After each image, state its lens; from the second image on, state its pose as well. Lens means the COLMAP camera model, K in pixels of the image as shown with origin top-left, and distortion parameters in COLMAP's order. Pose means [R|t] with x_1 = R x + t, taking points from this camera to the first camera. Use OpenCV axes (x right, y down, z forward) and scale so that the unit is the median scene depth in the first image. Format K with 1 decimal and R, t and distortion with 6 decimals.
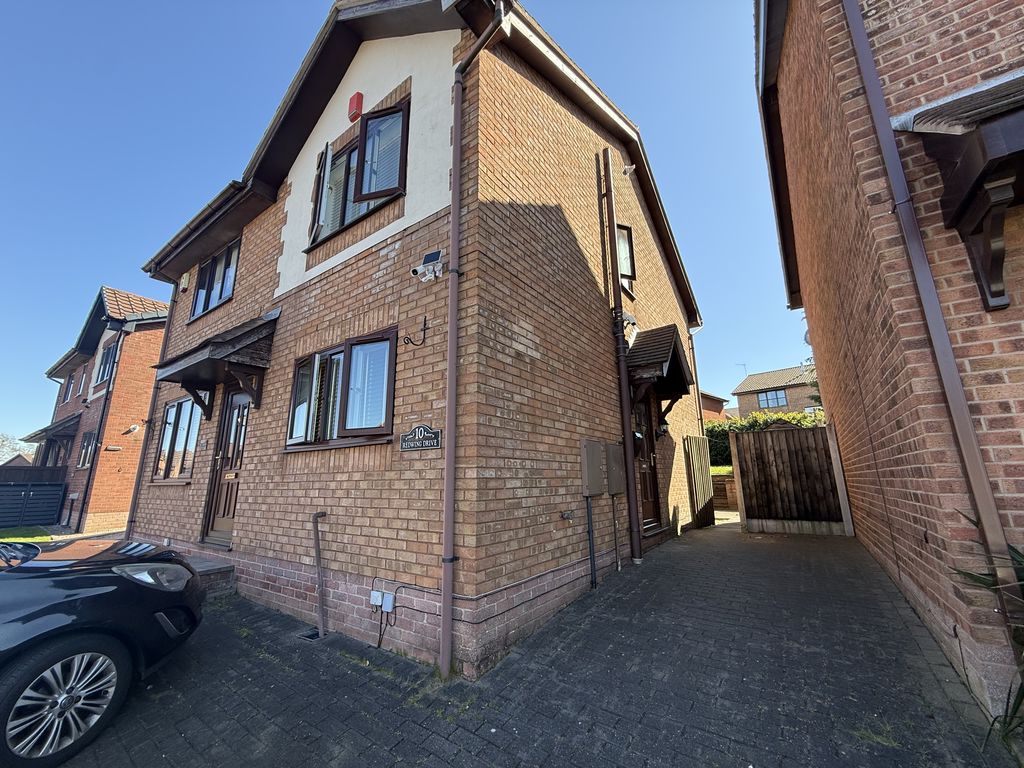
lens RADIAL K [[406.9, 0, 512.0], [0, 406.9, 383.5], [0, 0, 1]] dist [-0.000321, -0.000234]
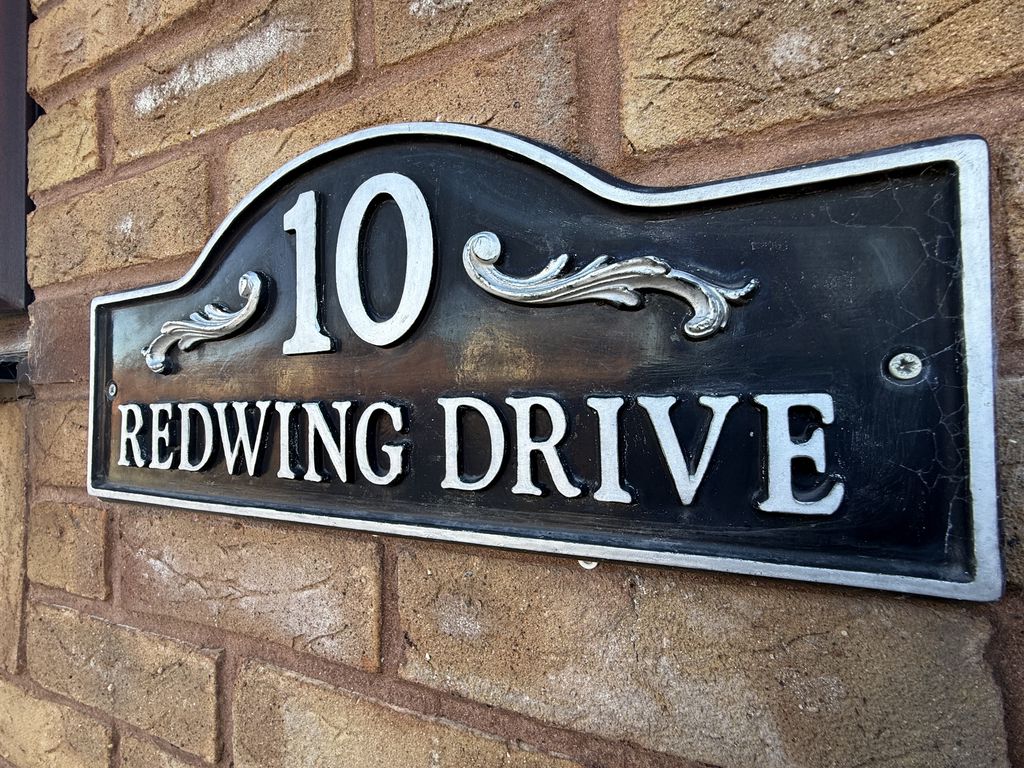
lens RADIAL K [[406.9, 0, 511.6], [0, 406.9, 384.6], [0, 0, 1]] dist [-0.000321, -0.000234]
pose [[0.968893, 0.005048, 0.247430, -0.167890], [-0.054724, 0.979413, 0.194308, 0.097255], [-0.241356, -0.201804, 0.949222, 0.715694]]
